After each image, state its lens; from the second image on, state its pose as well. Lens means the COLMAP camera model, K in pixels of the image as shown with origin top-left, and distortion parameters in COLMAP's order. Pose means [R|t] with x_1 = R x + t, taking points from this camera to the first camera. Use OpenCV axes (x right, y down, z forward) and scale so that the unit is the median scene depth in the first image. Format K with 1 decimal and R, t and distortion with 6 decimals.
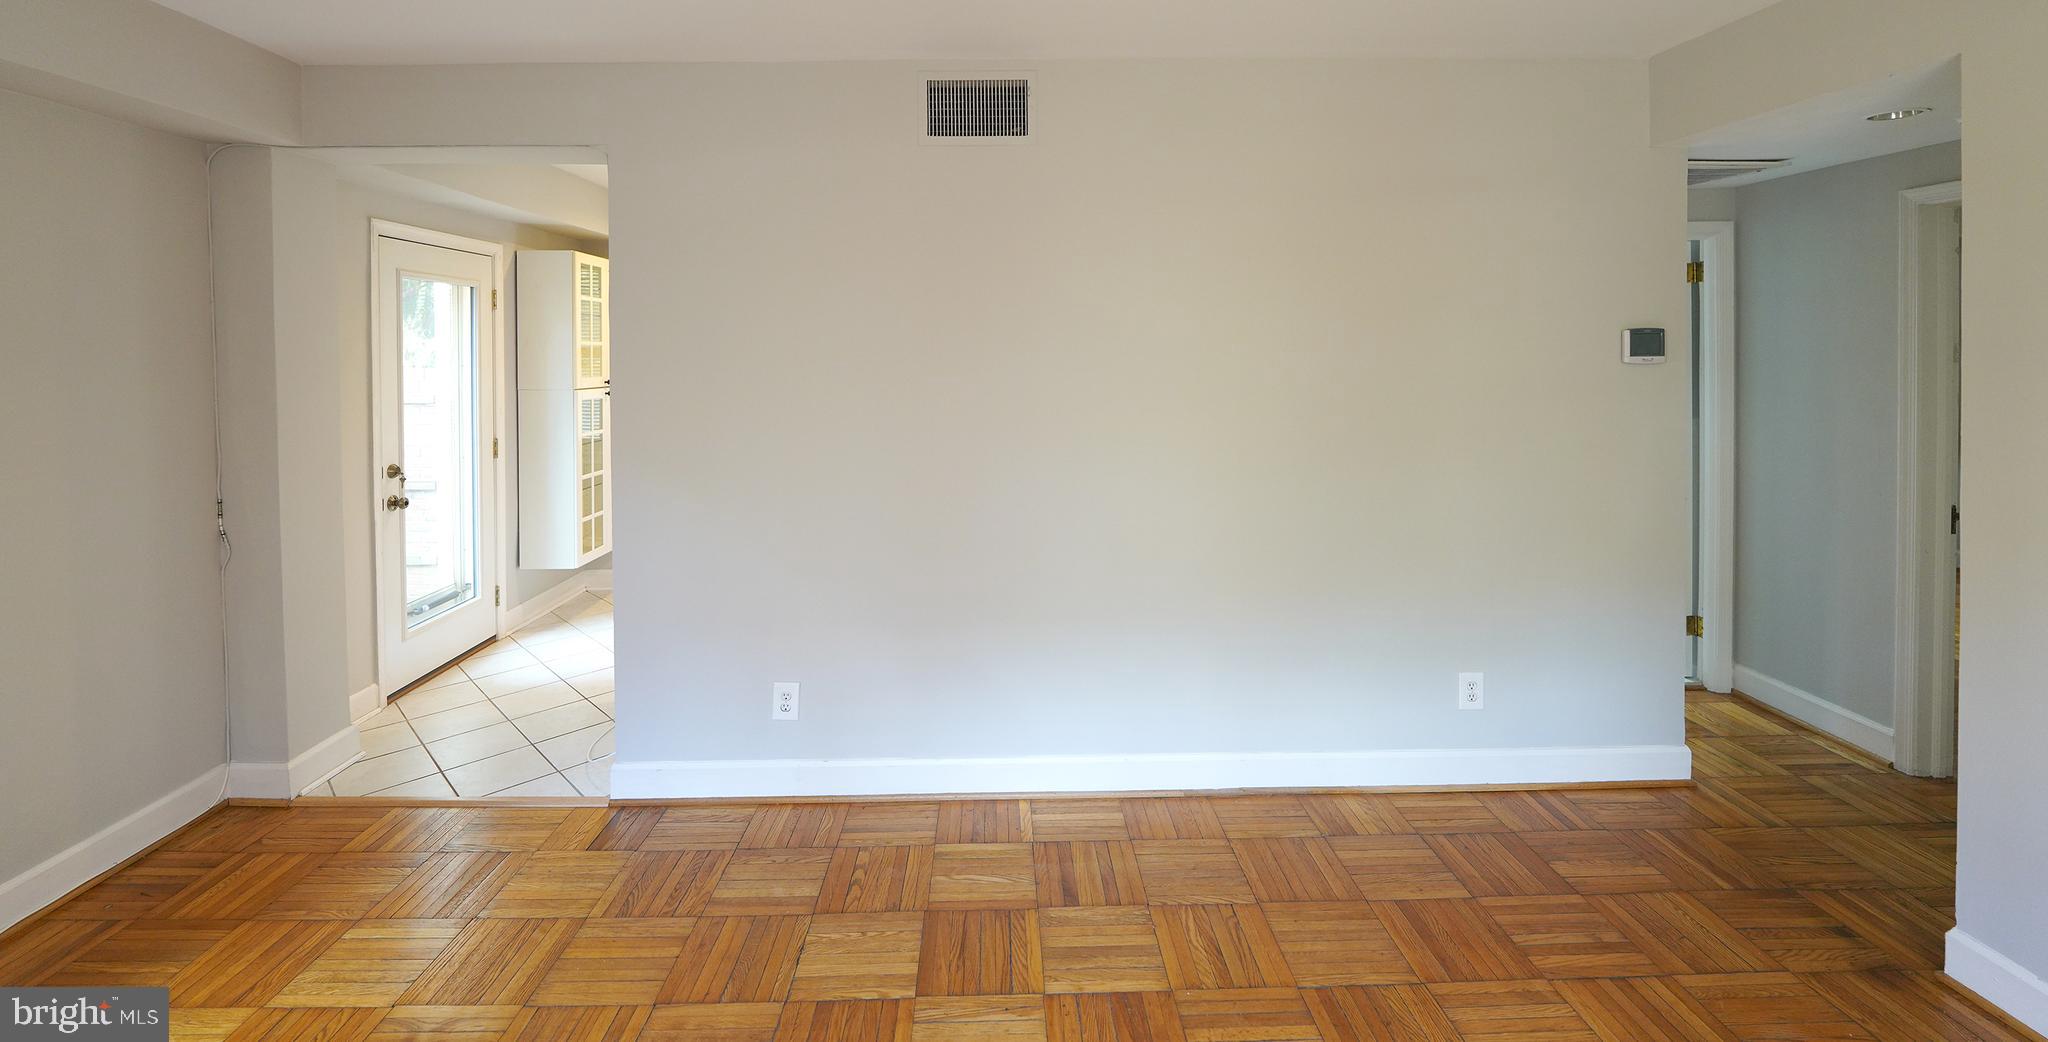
lens RADIAL K [[837.1, 0, 1019.1], [0, 837.1, 359.7], [0, 0, 1]] dist [-0.000065, -0.000138]
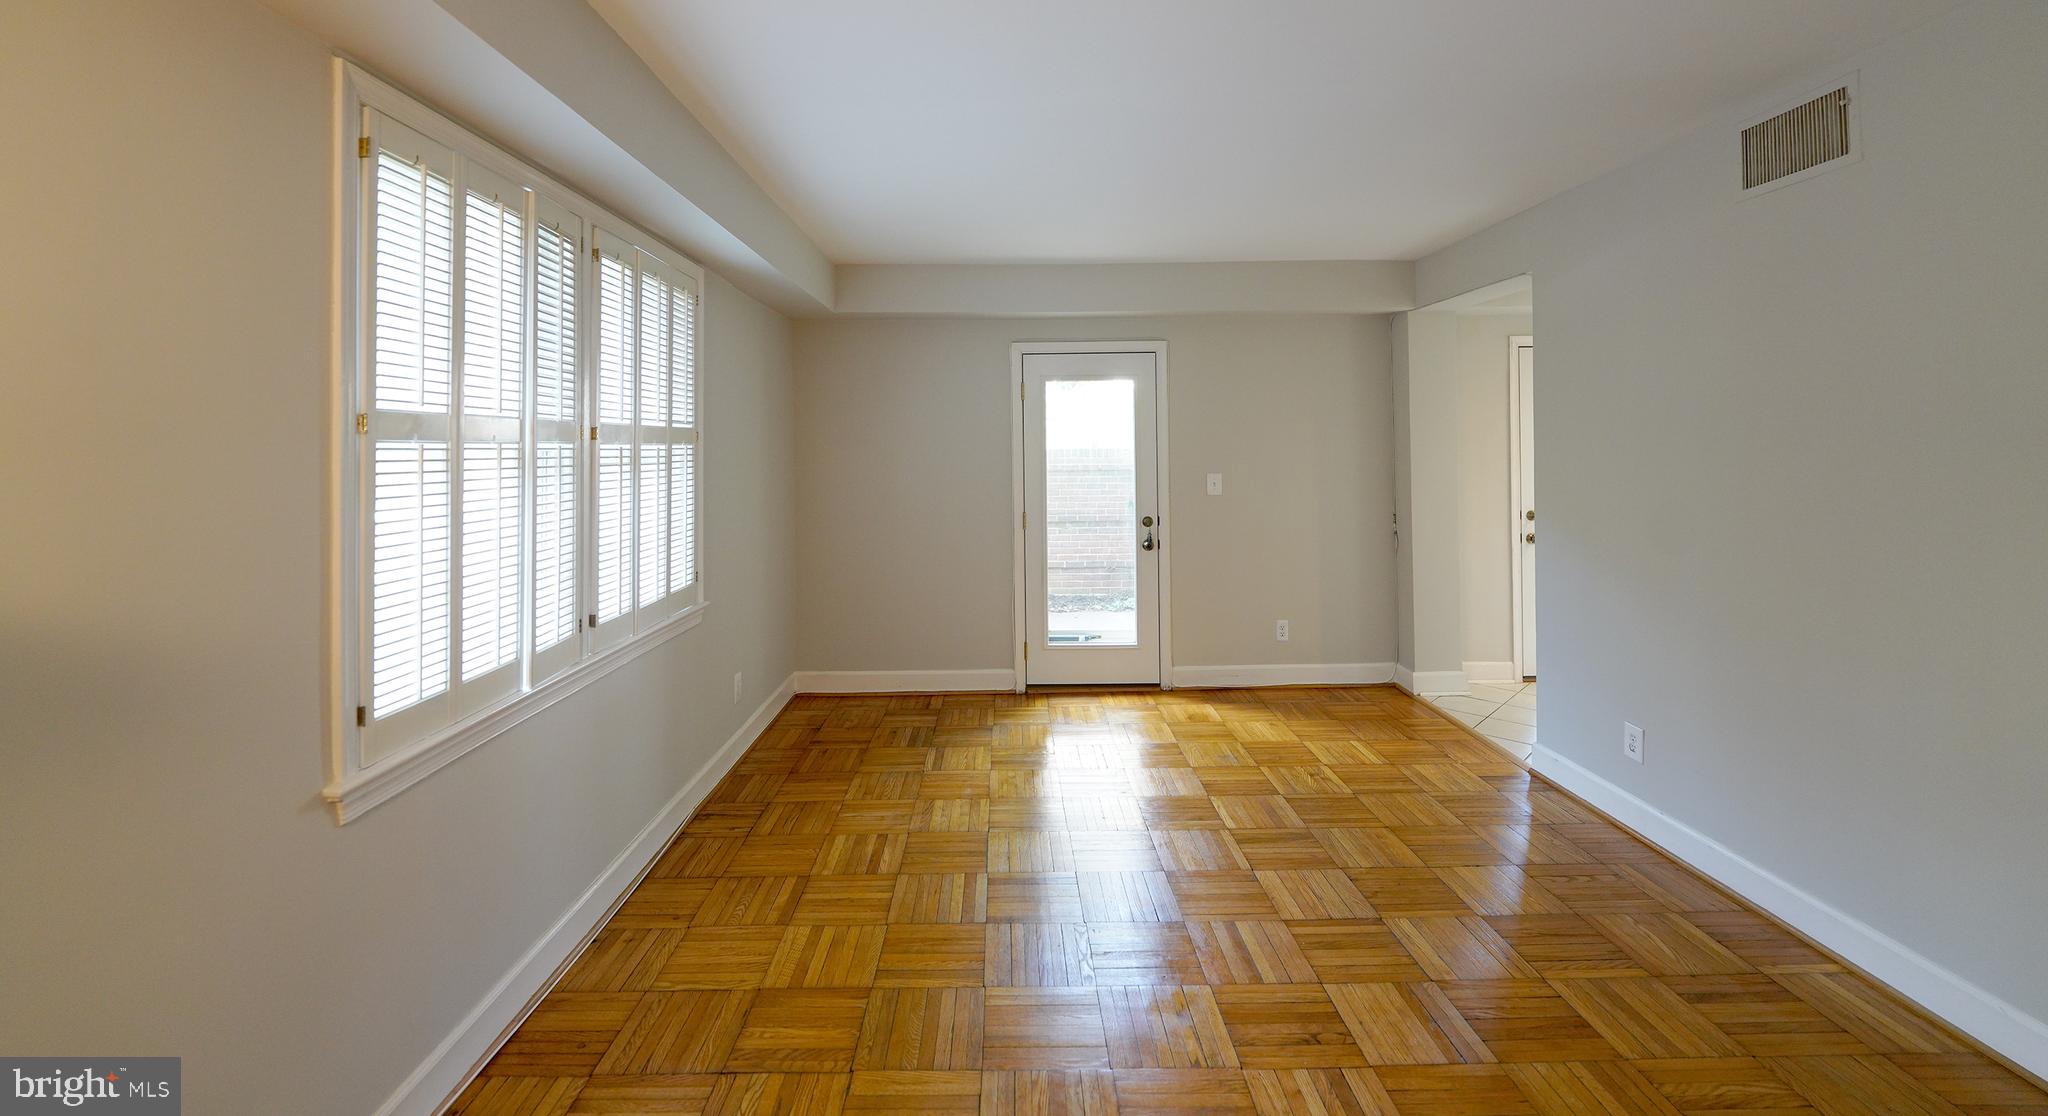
lens RADIAL K [[867.1, 0, 1022.3], [0, 867.1, 429.1], [0, 0, 1]] dist [0.000110, 0.000077]
pose [[0.000400, -0.012852, -0.999917, 0.868482], [-0.002609, 0.999914, -0.012853, 0.013774], [0.999997, 0.002614, 0.000366, 0.198224]]
